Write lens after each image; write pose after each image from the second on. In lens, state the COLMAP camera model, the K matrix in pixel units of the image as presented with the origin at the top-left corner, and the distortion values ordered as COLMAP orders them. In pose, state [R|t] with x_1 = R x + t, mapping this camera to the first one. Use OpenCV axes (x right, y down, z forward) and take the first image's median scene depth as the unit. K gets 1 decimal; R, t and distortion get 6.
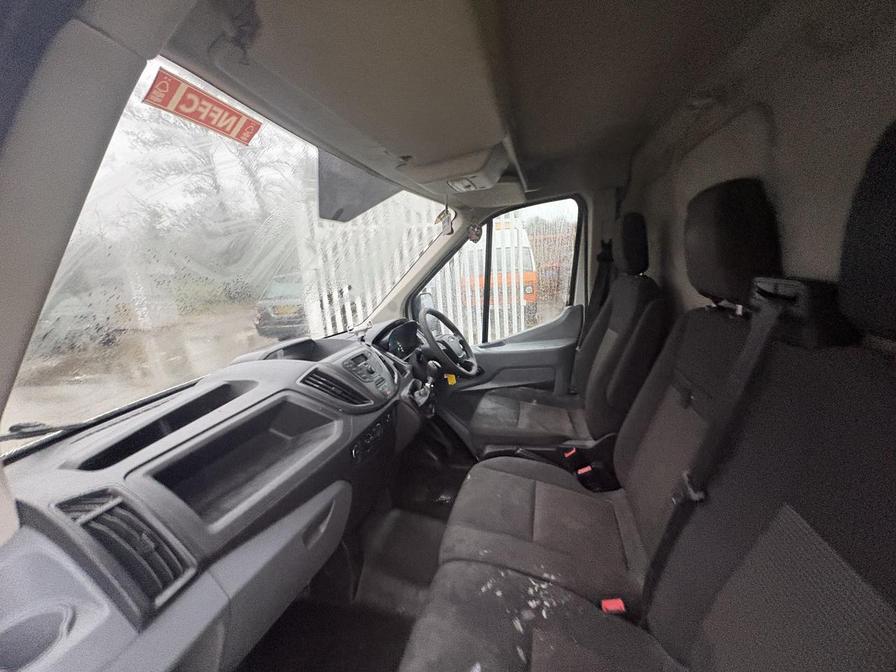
lens RADIAL K [[356.9, 0, 446.9], [0, 356.9, 335.0], [0, 0, 1]] dist [0.002530, -0.000186]
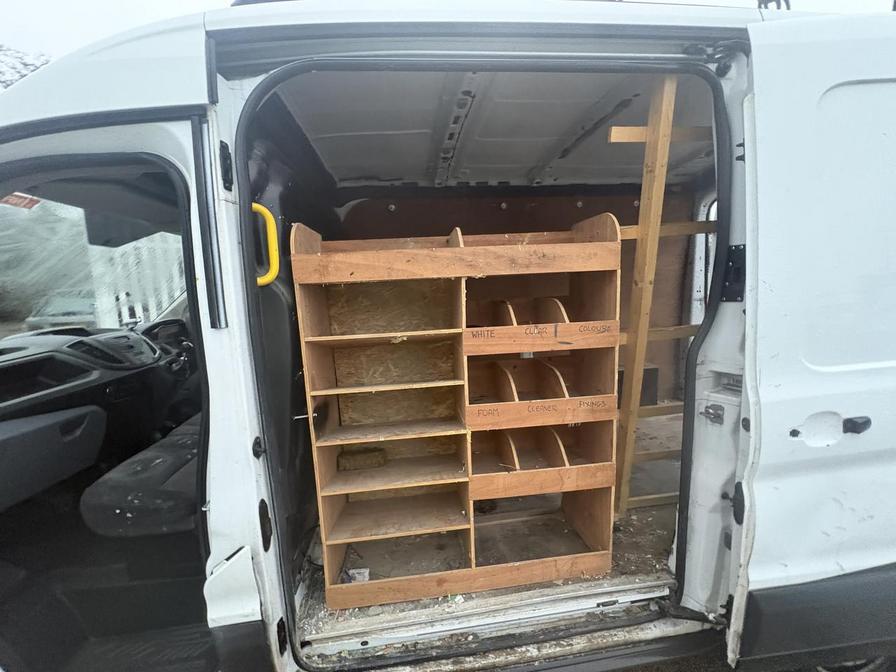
lens RADIAL K [[356.9, 0, 446.9], [0, 356.9, 335.0], [0, 0, 1]] dist [0.002530, -0.000186]
pose [[0.928371, 0.002679, 0.371645, 0.422745], [0.025317, 0.997196, -0.070428, 0.177593], [-0.370792, 0.074792, 0.925700, -0.815814]]
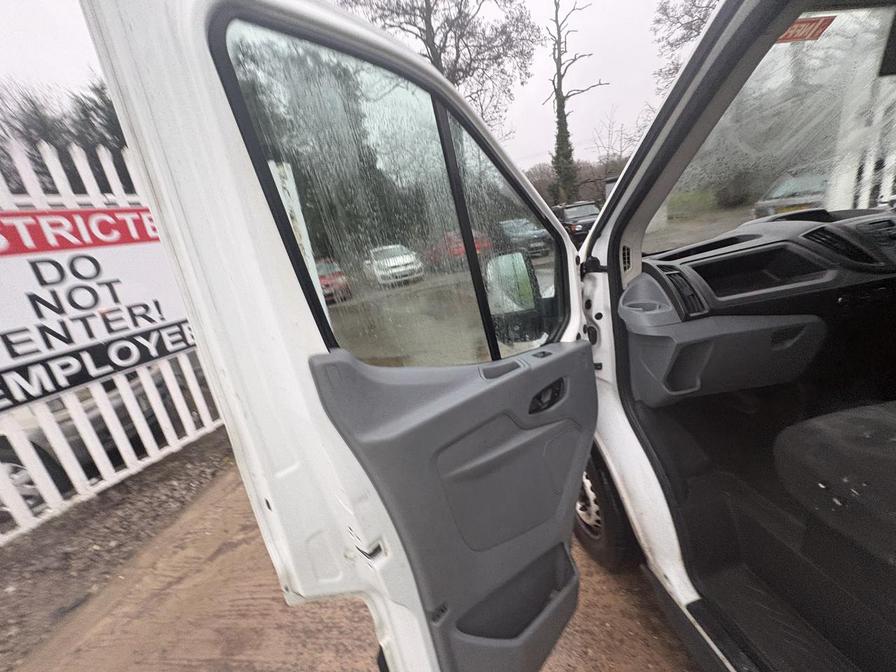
lens RADIAL K [[356.9, 0, 446.9], [0, 356.9, 335.0], [0, 0, 1]] dist [0.002530, -0.000186]
pose [[0.397461, 0.275707, -0.875220, 0.217863], [-0.059302, 0.959519, 0.275331, 0.148764], [0.915701, -0.057531, 0.397722, -0.499661]]
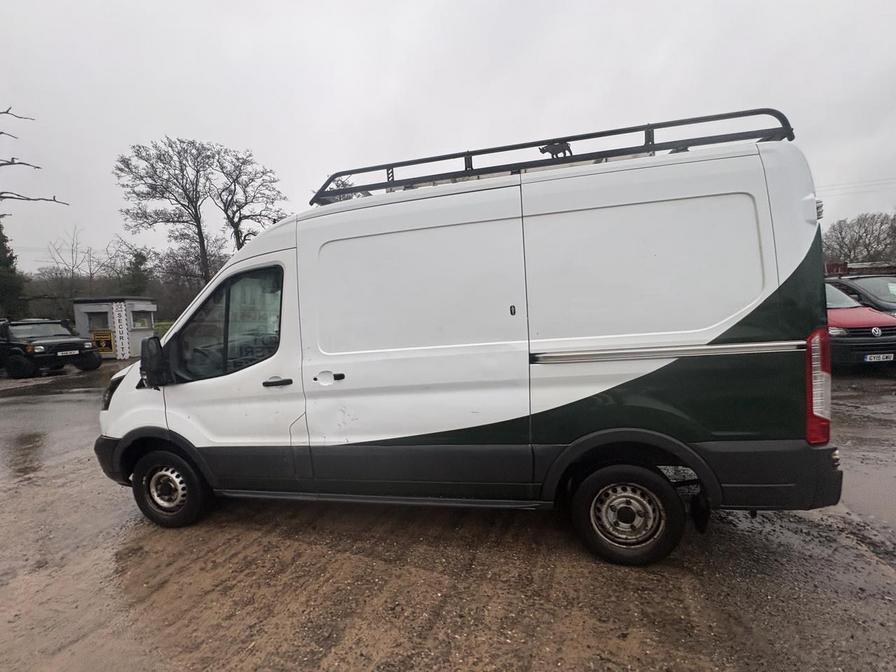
lens RADIAL K [[356.9, 0, 446.9], [0, 356.9, 335.0], [0, 0, 1]] dist [0.002530, -0.000186]
pose [[0.997380, 0.028116, 0.066651, 0.872874], [-0.019347, 0.991490, -0.128738, 0.363600], [-0.069703, 0.127111, 0.989436, -1.820391]]
